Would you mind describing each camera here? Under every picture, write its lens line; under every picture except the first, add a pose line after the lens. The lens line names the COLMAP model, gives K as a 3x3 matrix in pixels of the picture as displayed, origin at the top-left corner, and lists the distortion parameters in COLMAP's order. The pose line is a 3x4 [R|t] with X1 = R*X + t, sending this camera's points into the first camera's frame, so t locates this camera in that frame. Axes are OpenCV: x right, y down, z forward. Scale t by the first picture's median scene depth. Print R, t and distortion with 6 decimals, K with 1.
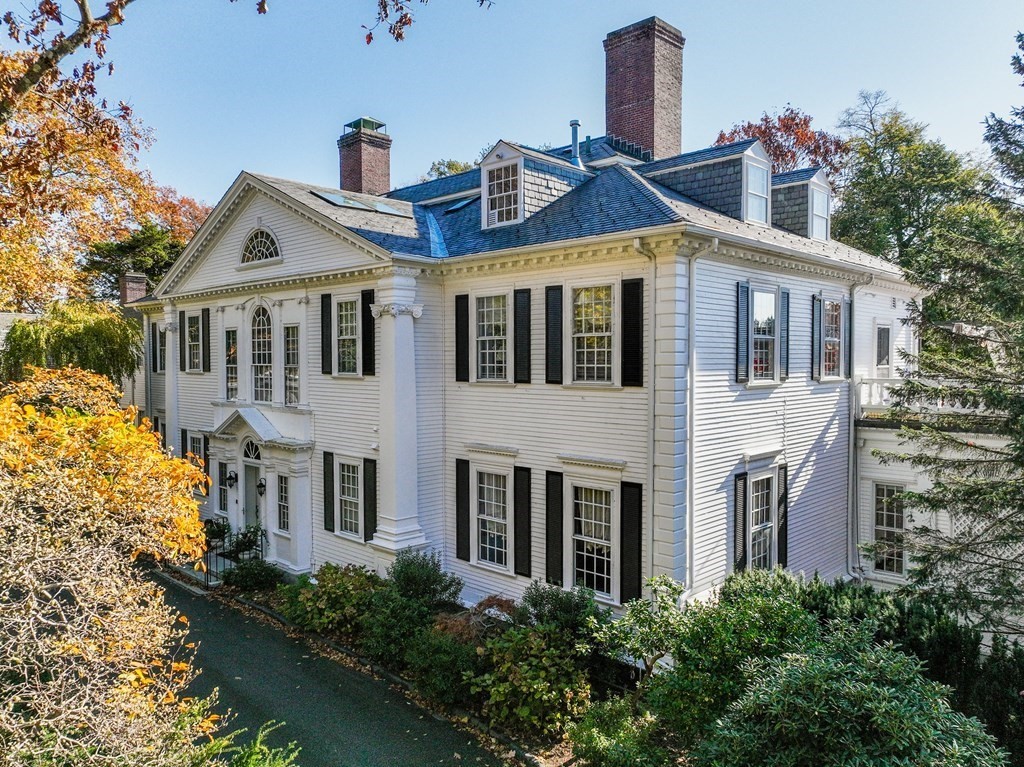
lens RADIAL K [[761.1, 0, 512.0], [0, 761.1, 383.5], [0, 0, 1]] dist [-0.052527, -0.000062]
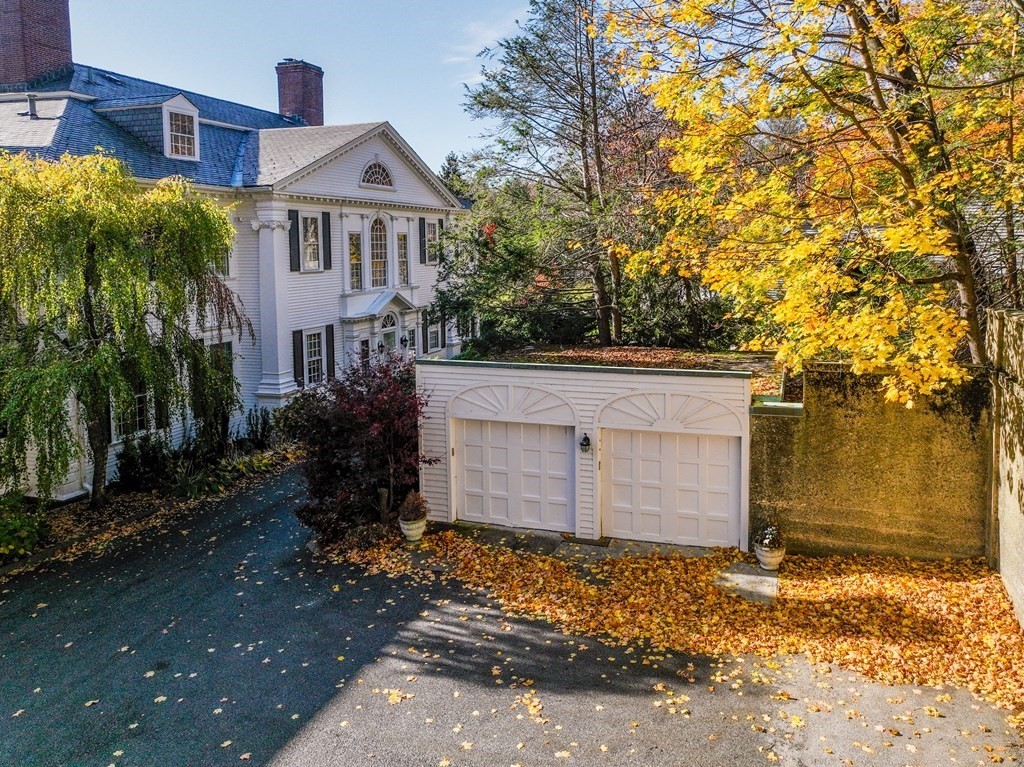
lens RADIAL K [[761.1, 0, 512.0], [0, 761.1, 383.5], [0, 0, 1]] dist [-0.052527, -0.000062]
pose [[-0.415728, -0.161645, 0.895009, -1.699873], [0.040740, 0.979781, 0.195879, -0.064474], [-0.908576, 0.117895, -0.400737, 1.335711]]
